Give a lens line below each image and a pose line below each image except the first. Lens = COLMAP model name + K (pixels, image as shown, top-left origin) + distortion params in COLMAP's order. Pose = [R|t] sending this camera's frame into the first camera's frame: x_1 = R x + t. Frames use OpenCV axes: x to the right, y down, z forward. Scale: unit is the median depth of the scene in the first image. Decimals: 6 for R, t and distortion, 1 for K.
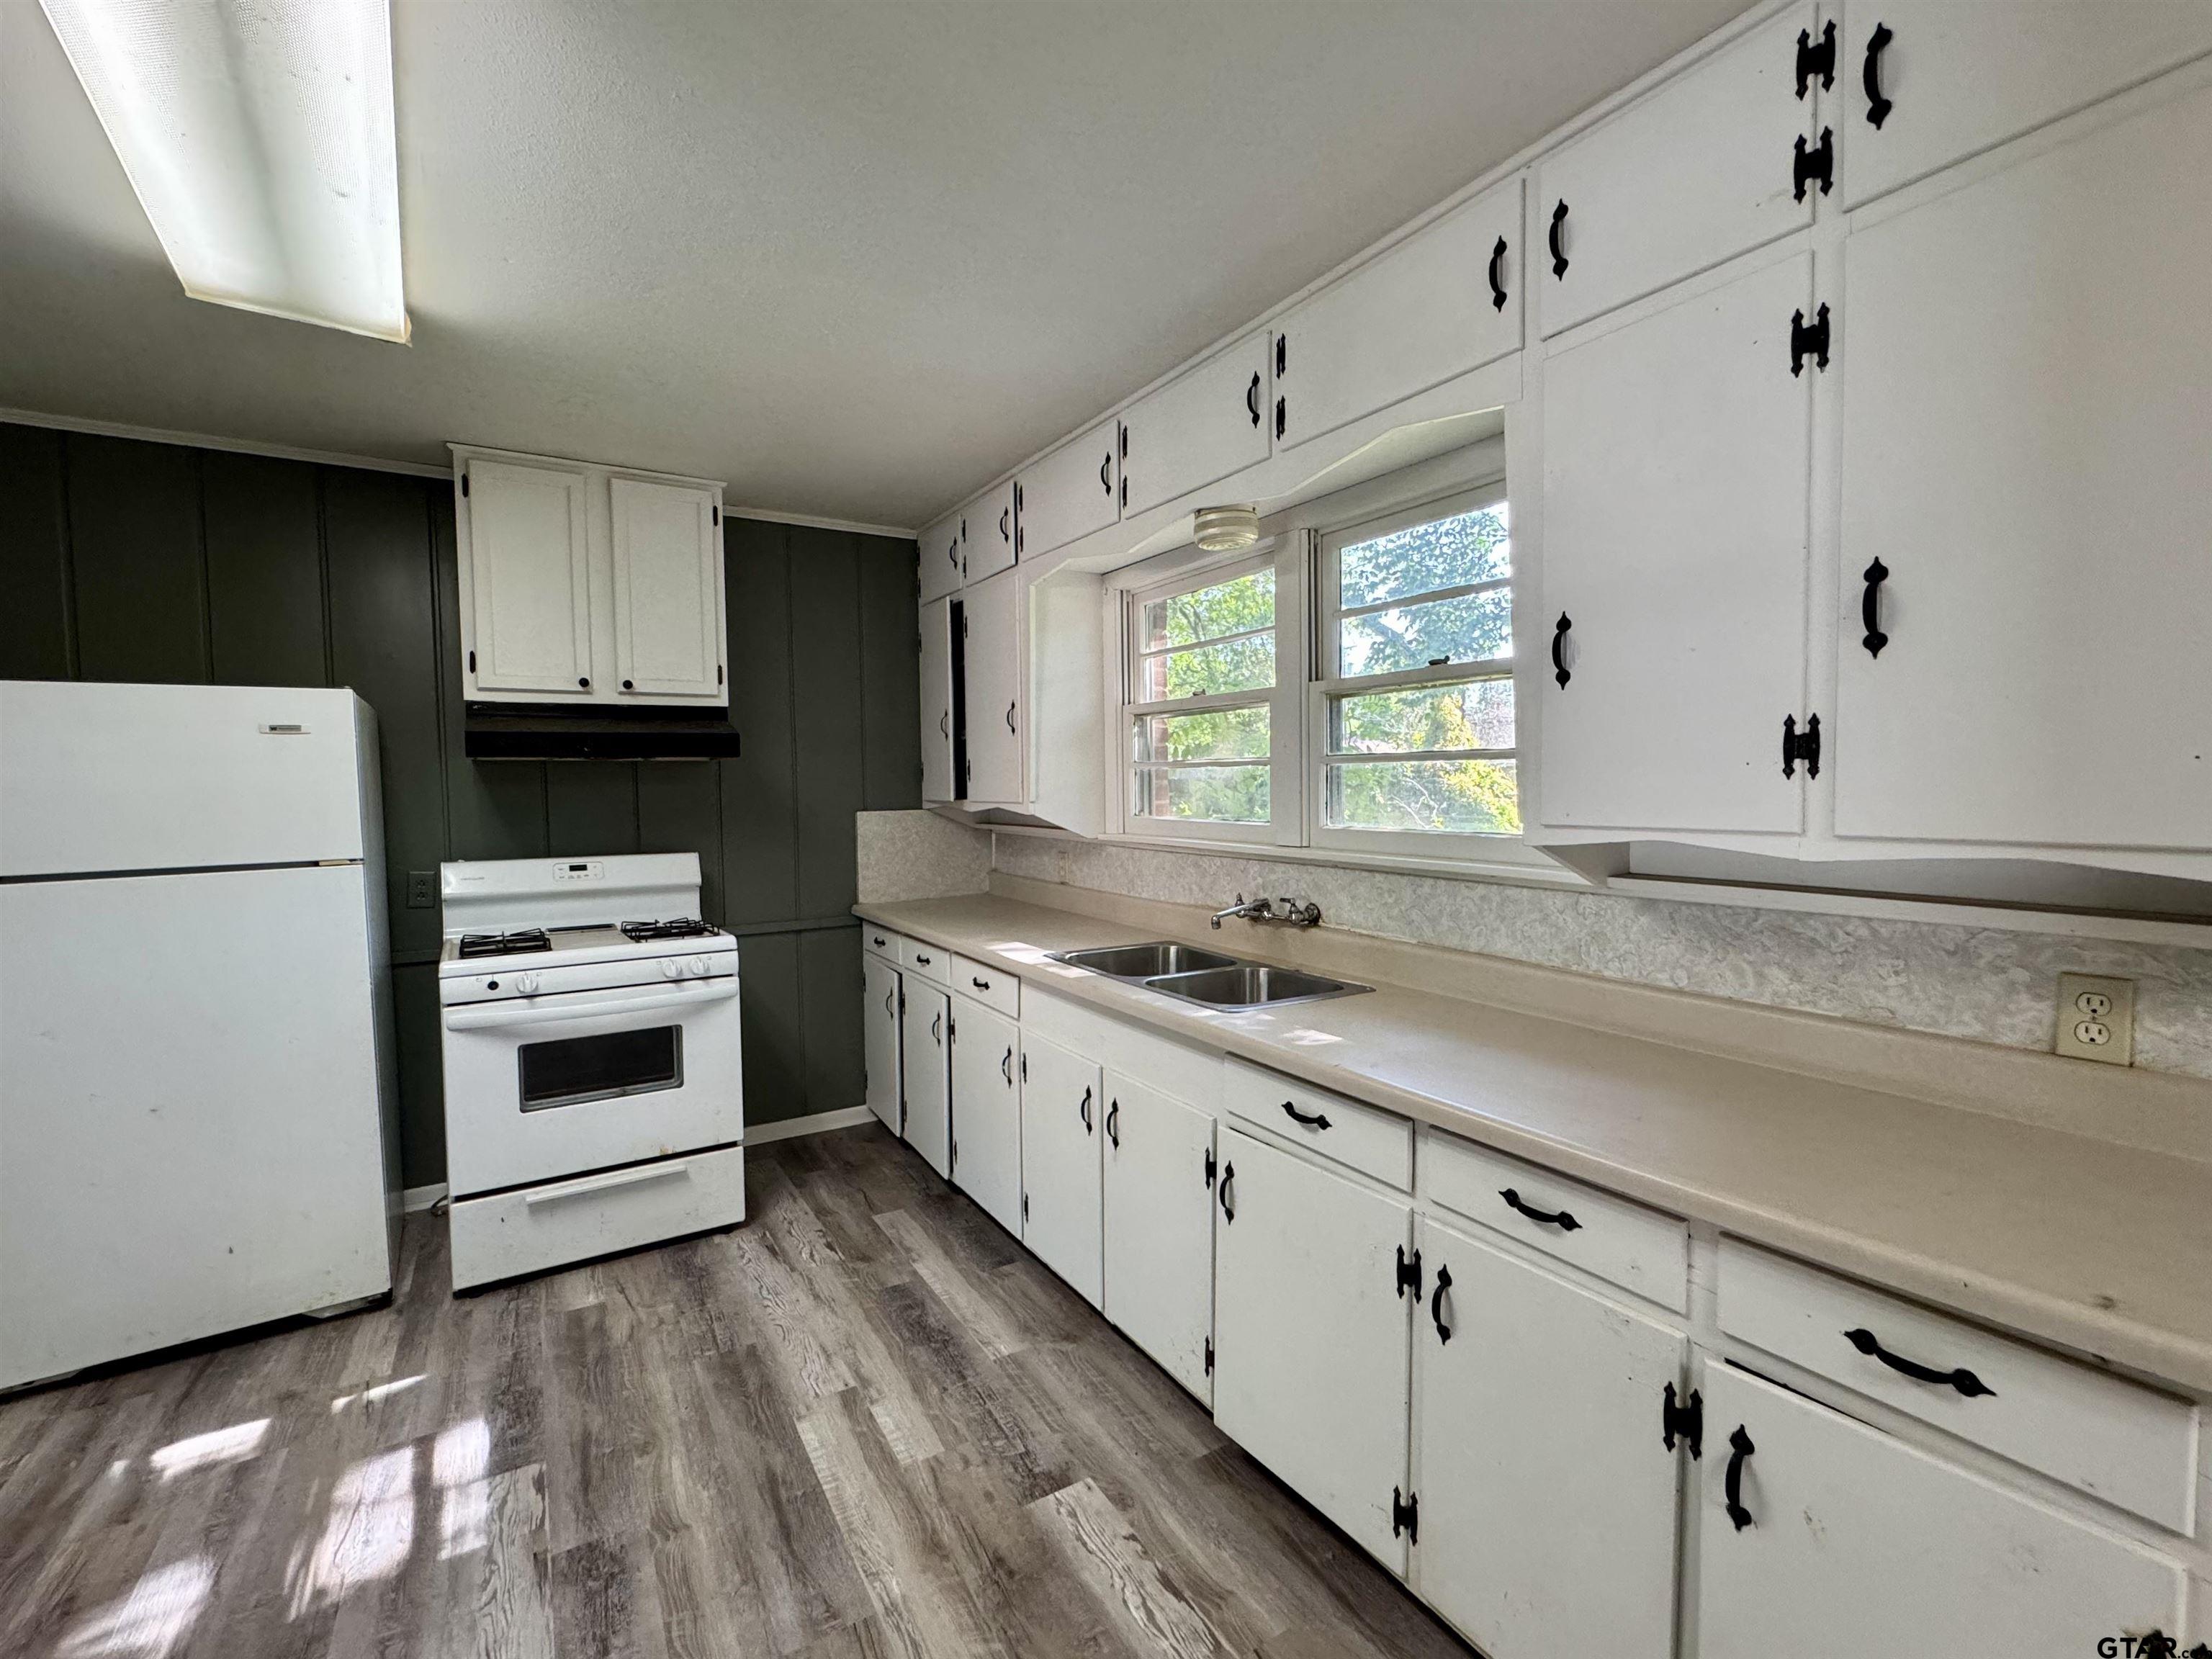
lens RADIAL K [[956.8, 0, 1103.6], [0, 956.8, 831.4], [0, 0, 1]] dist [-0.002717, 0.000708]
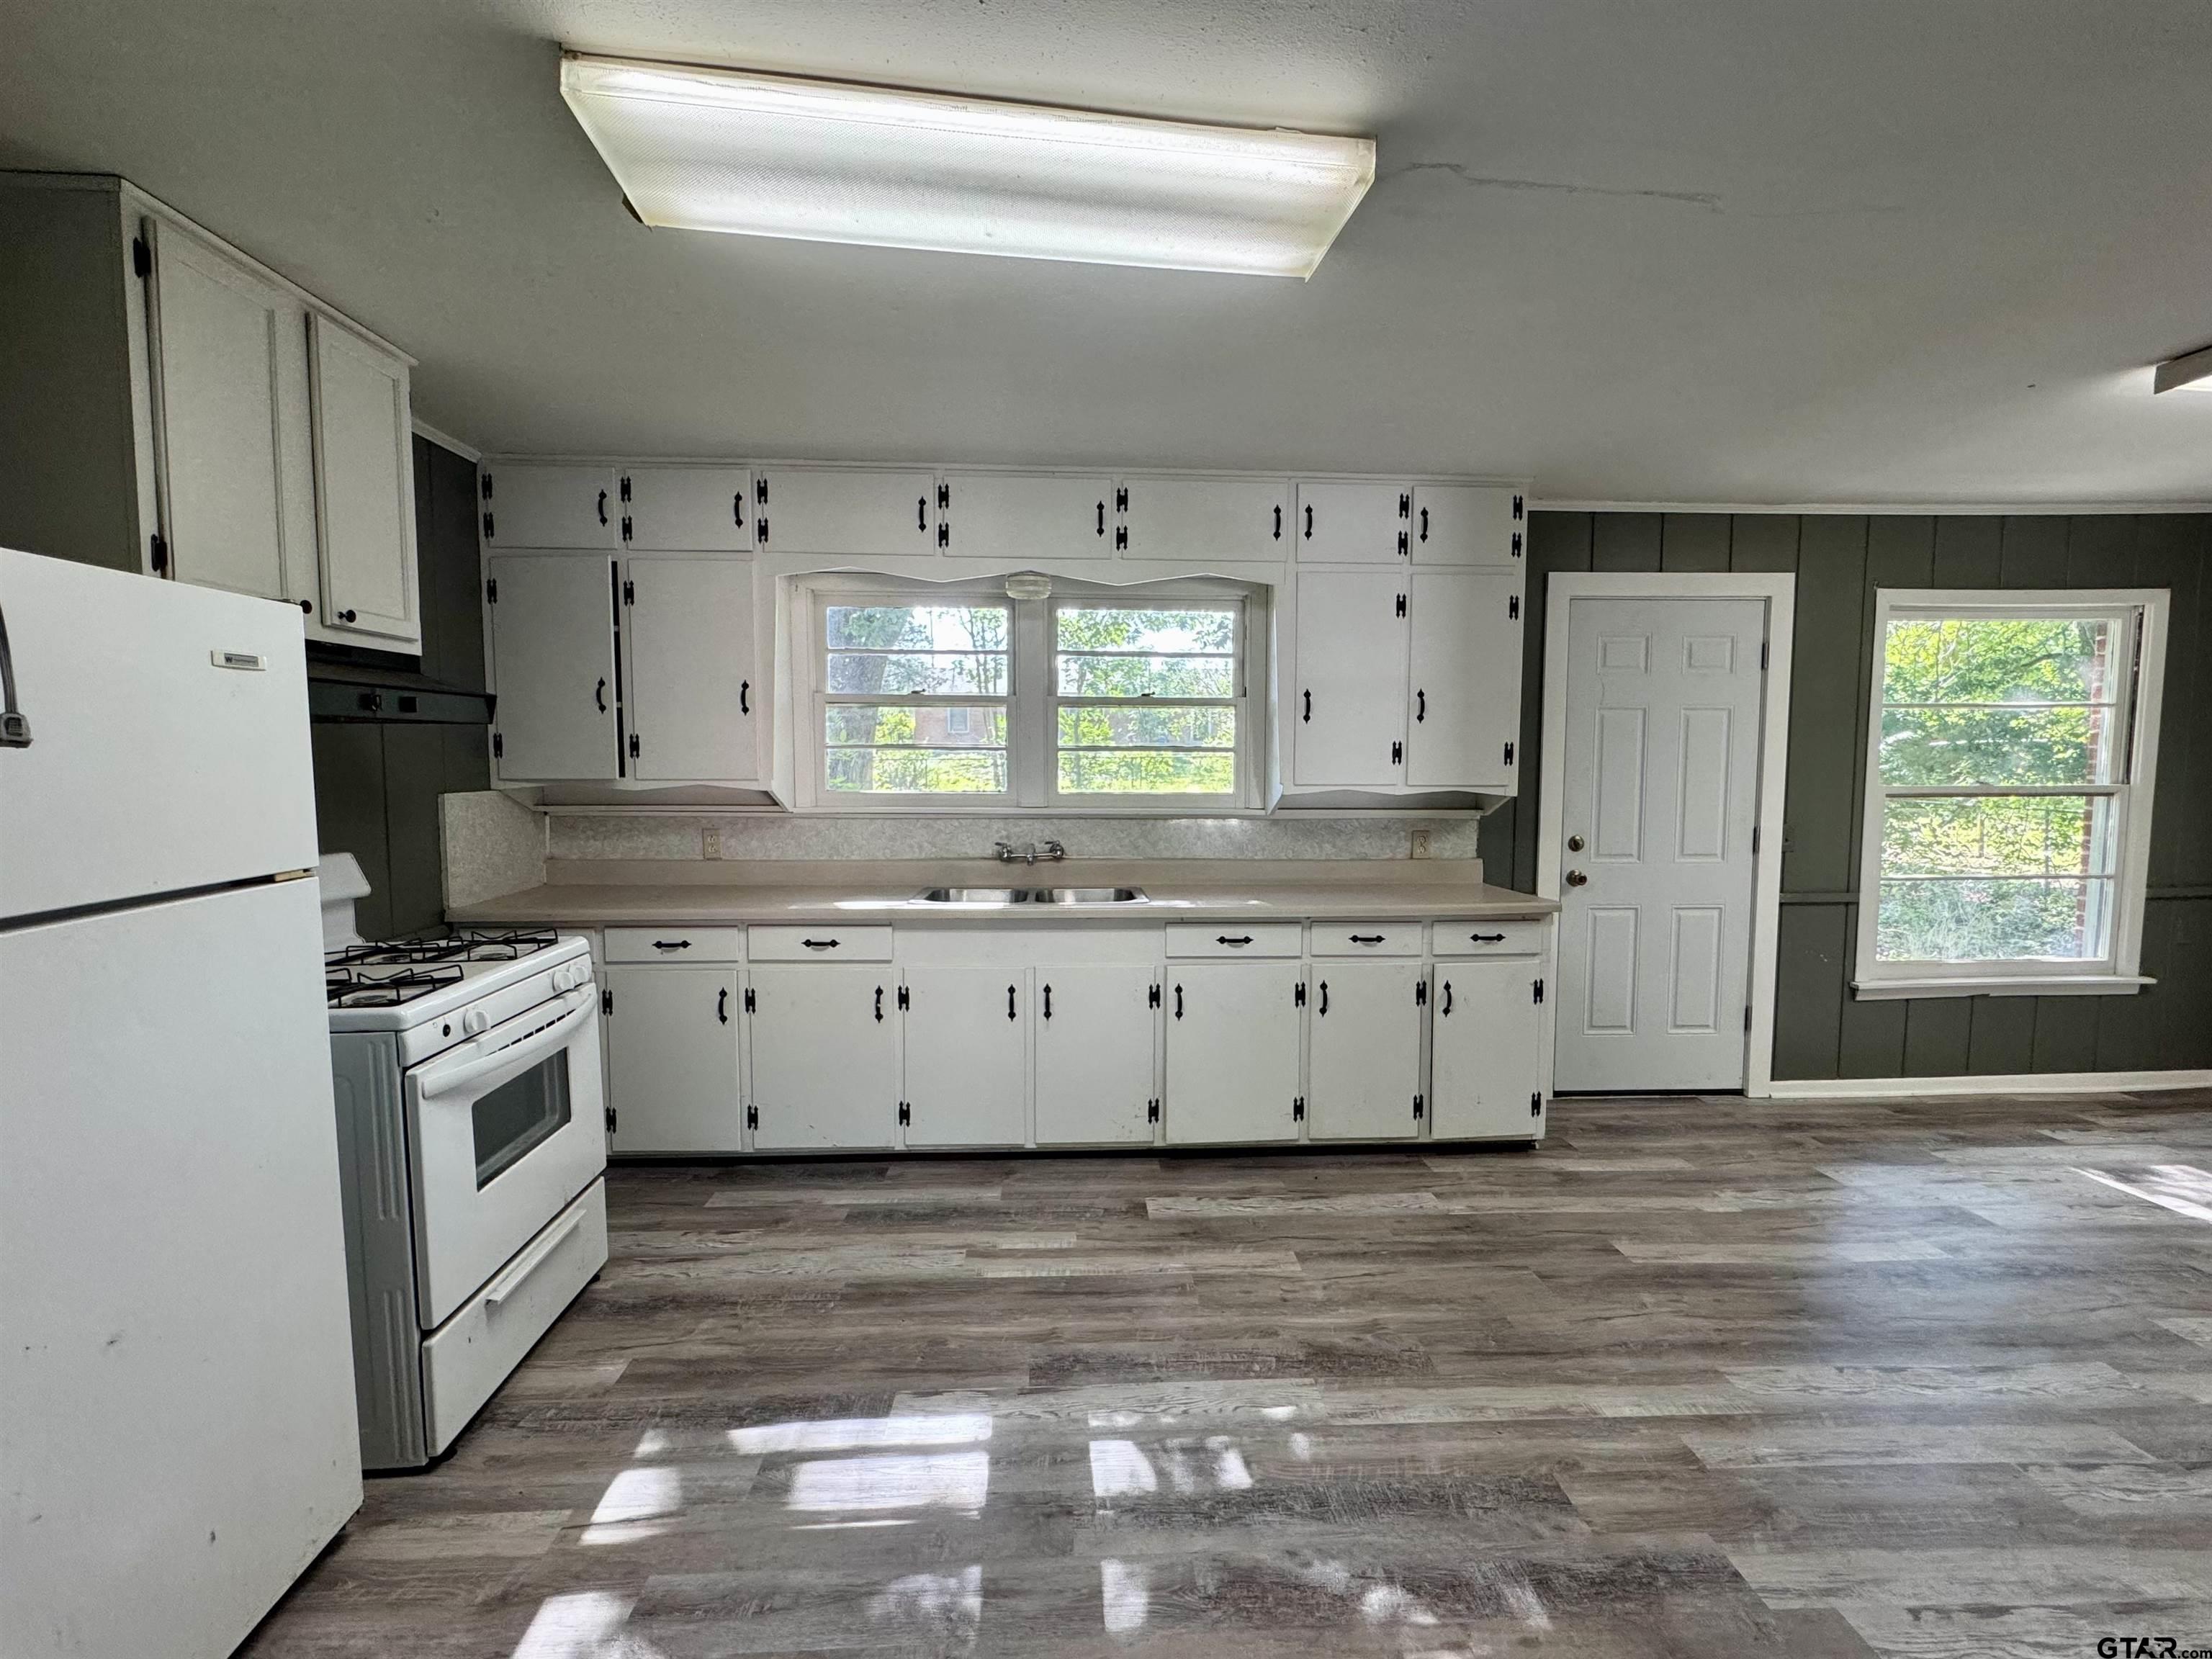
lens RADIAL K [[956.8, 0, 1103.6], [0, 956.8, 831.4], [0, 0, 1]] dist [-0.002717, 0.000708]
pose [[0.485045, -0.053220, 0.872868, -1.033064], [0.035644, 0.998520, 0.041074, -0.003469], [-0.873762, 0.011190, 0.486224, 0.201439]]
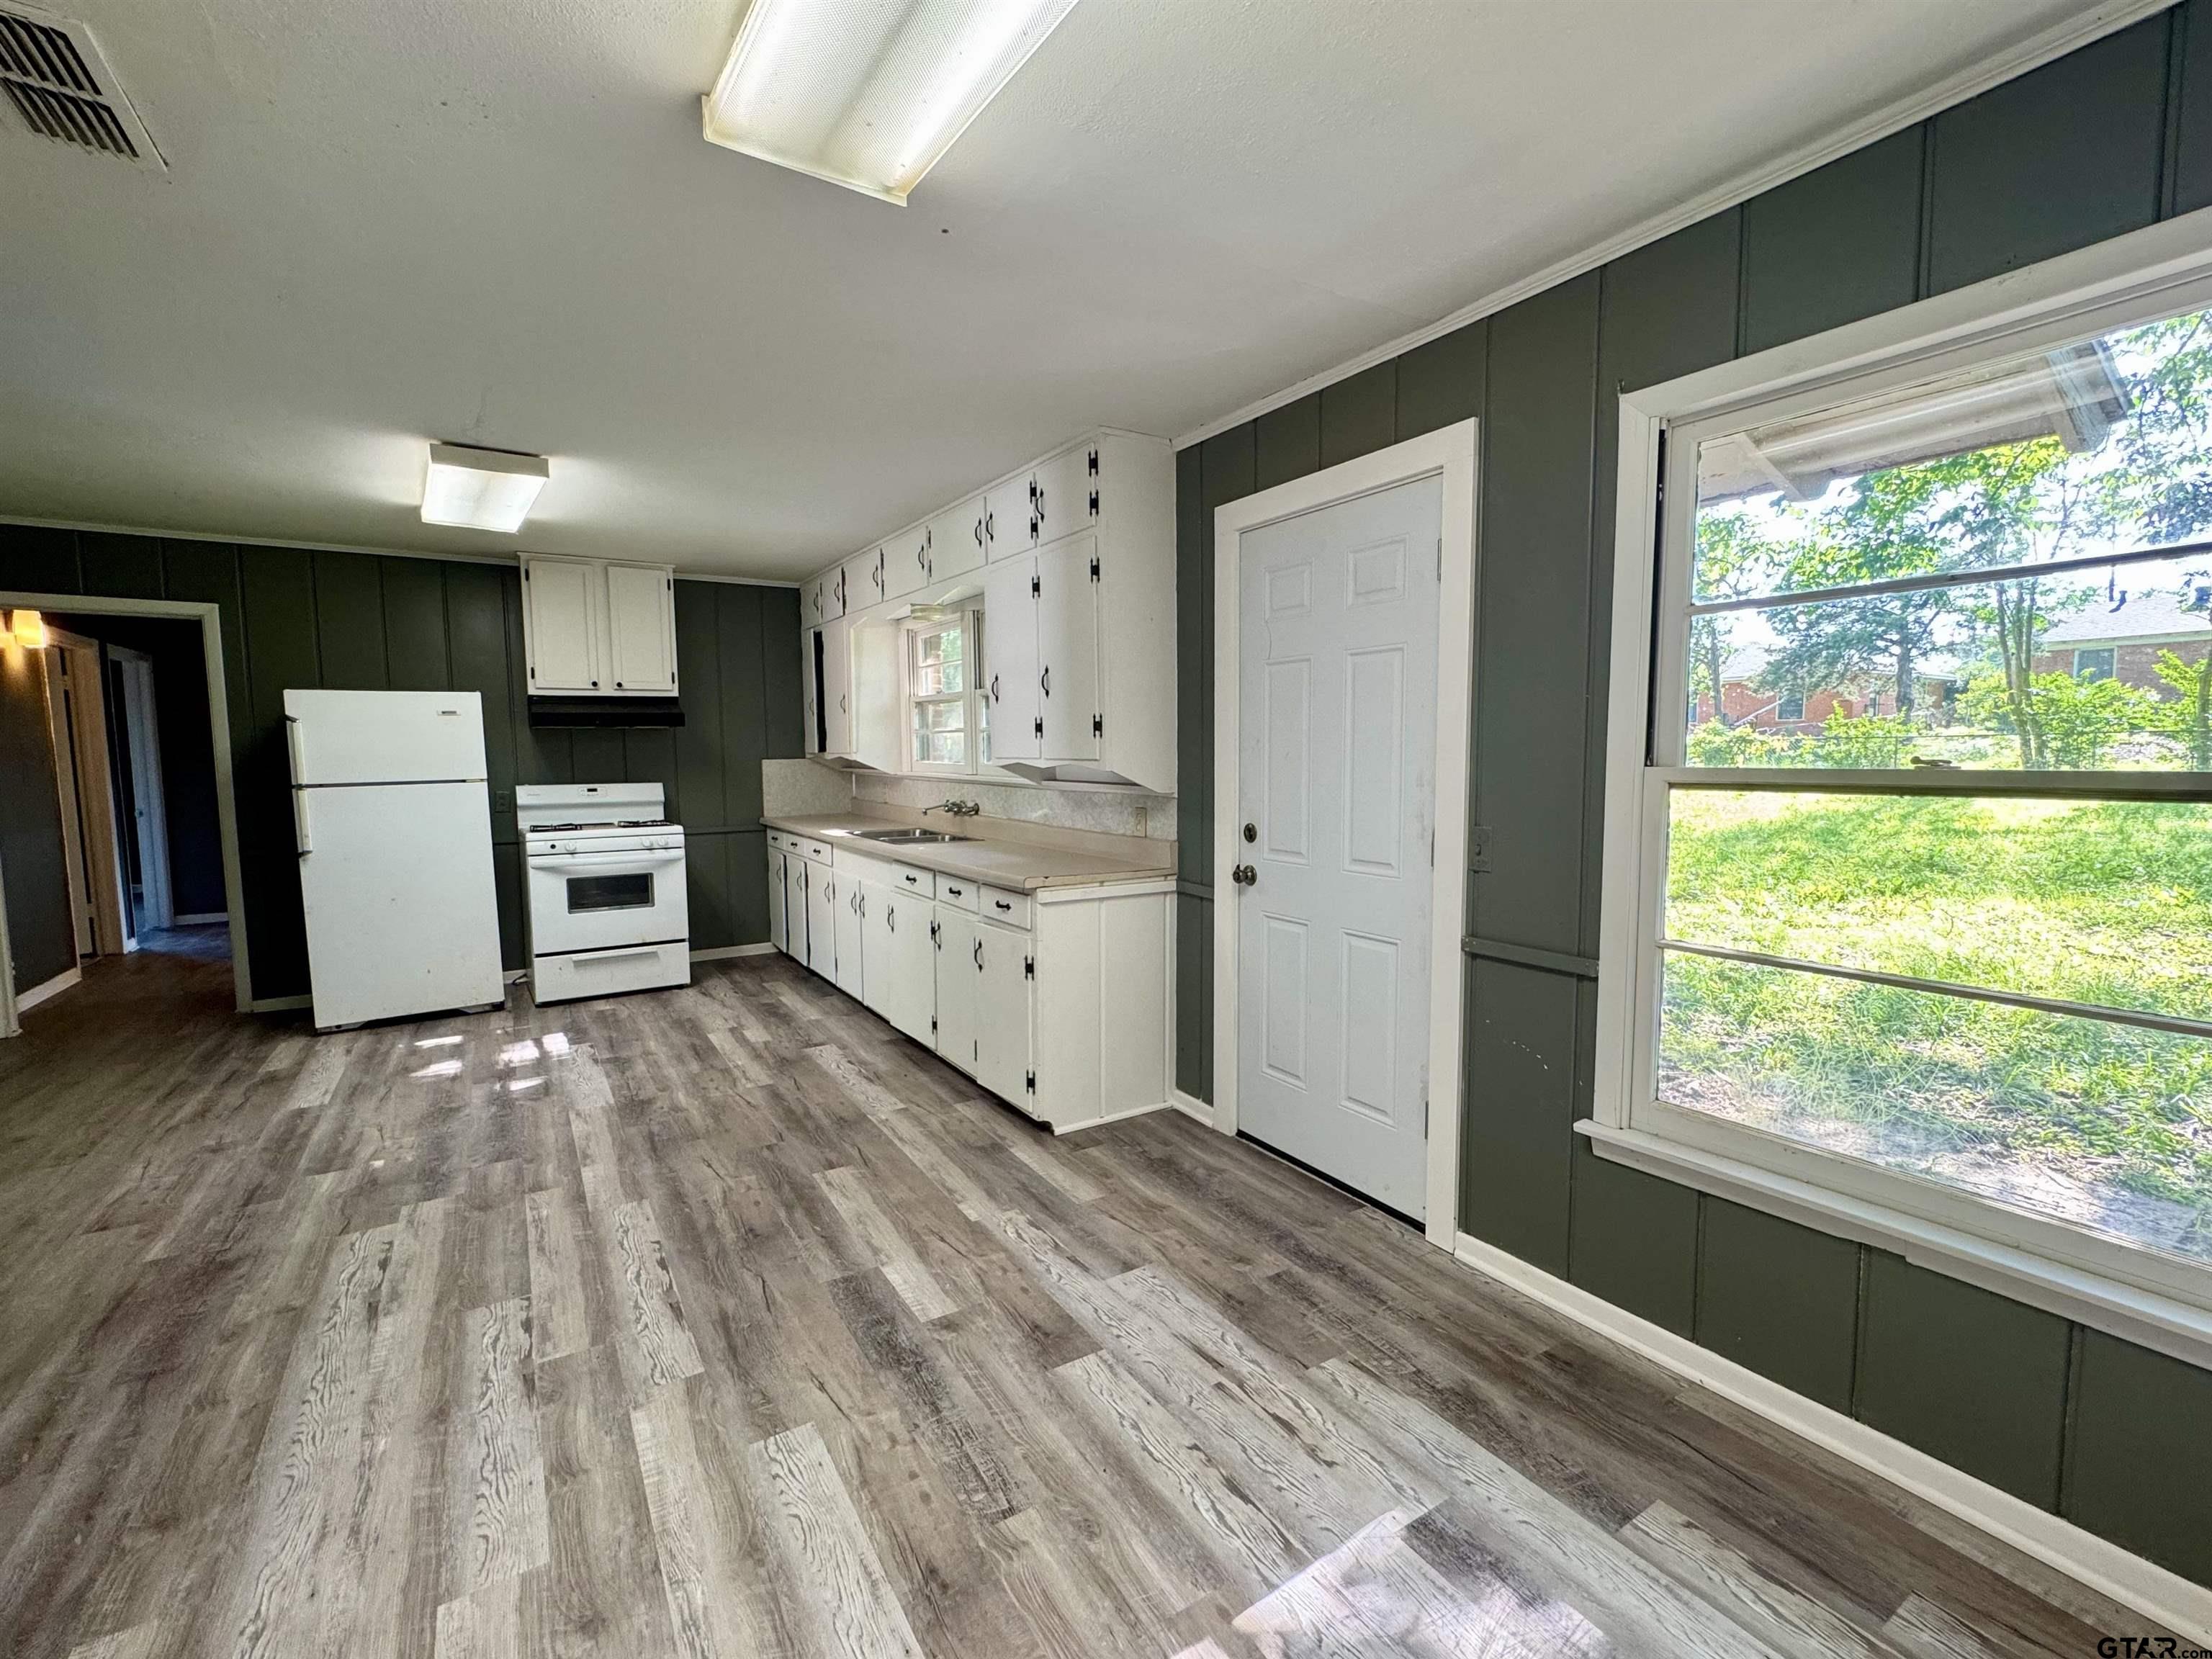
lens RADIAL K [[956.8, 0, 1103.6], [0, 956.8, 831.4], [0, 0, 1]] dist [-0.002717, 0.000708]
pose [[0.999847, 0.000655, 0.017501, 0.434827], [-0.001337, 0.999239, 0.038988, 0.055012], [-0.017462, -0.039005, 0.999086, -0.940657]]
